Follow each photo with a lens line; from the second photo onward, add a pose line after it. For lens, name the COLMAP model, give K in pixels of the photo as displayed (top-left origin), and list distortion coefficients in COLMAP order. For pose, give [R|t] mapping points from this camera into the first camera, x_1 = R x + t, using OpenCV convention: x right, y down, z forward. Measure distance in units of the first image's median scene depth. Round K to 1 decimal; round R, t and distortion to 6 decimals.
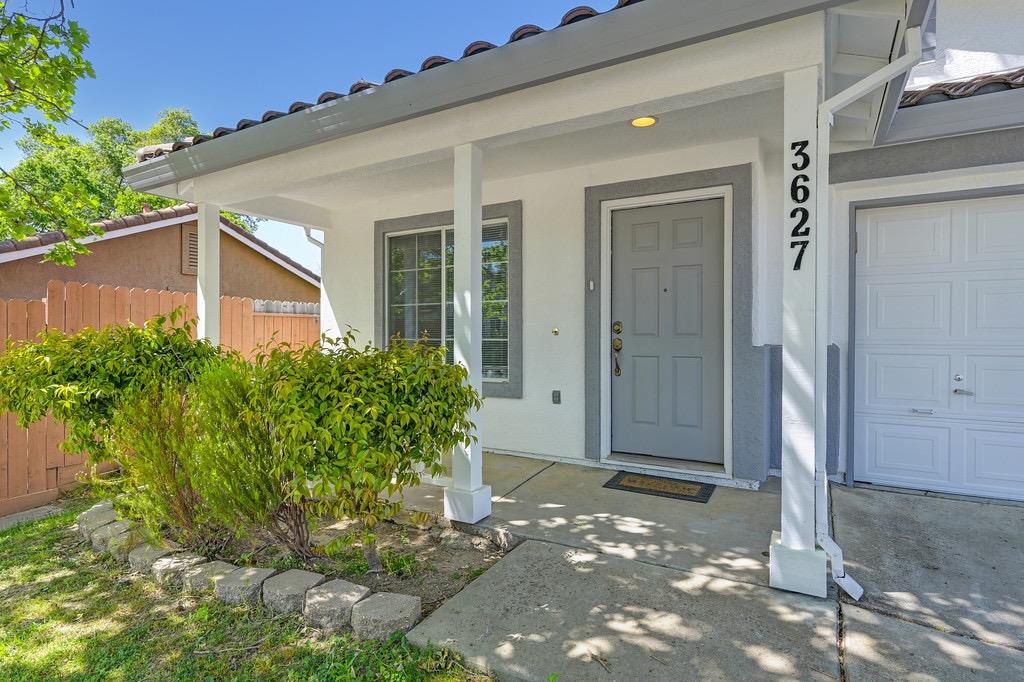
lens RADIAL K [[532.0, 0, 512.0], [0, 532.0, 341.0], [0, 0, 1]] dist [0.000090, 0.000318]
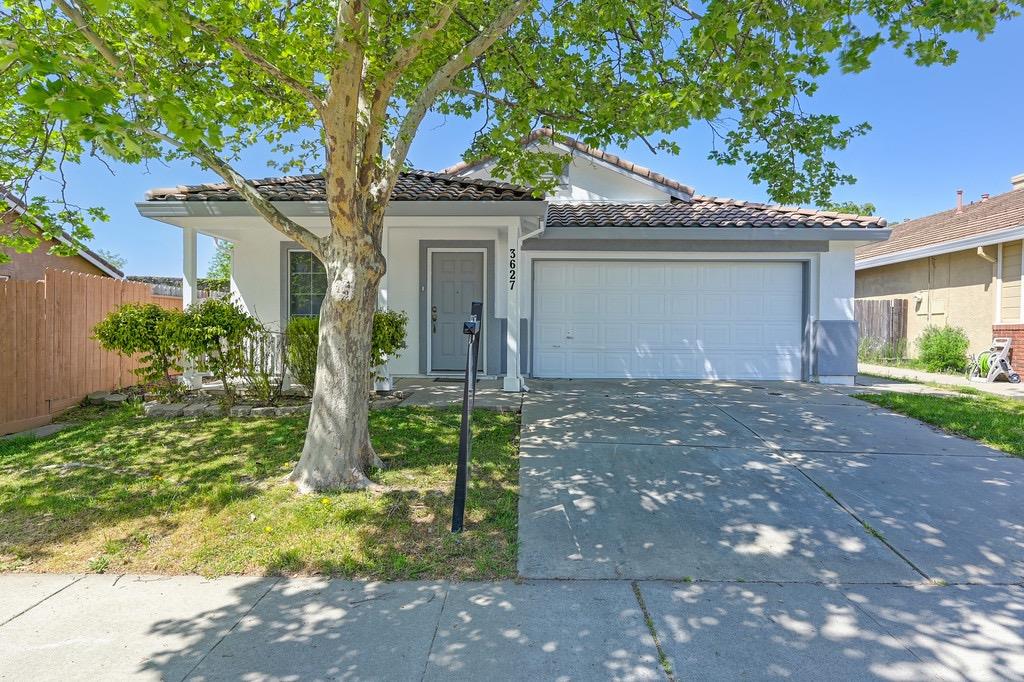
lens RADIAL K [[581.8, 0, 512.0], [0, 581.8, 341.0], [0, 0, 1]] dist [0.001662, 0.000241]
pose [[0.881131, -0.003319, 0.472860, -0.676513], [-0.002298, 0.999934, 0.011300, 0.079439], [-0.472866, -0.011043, 0.881065, -1.262903]]
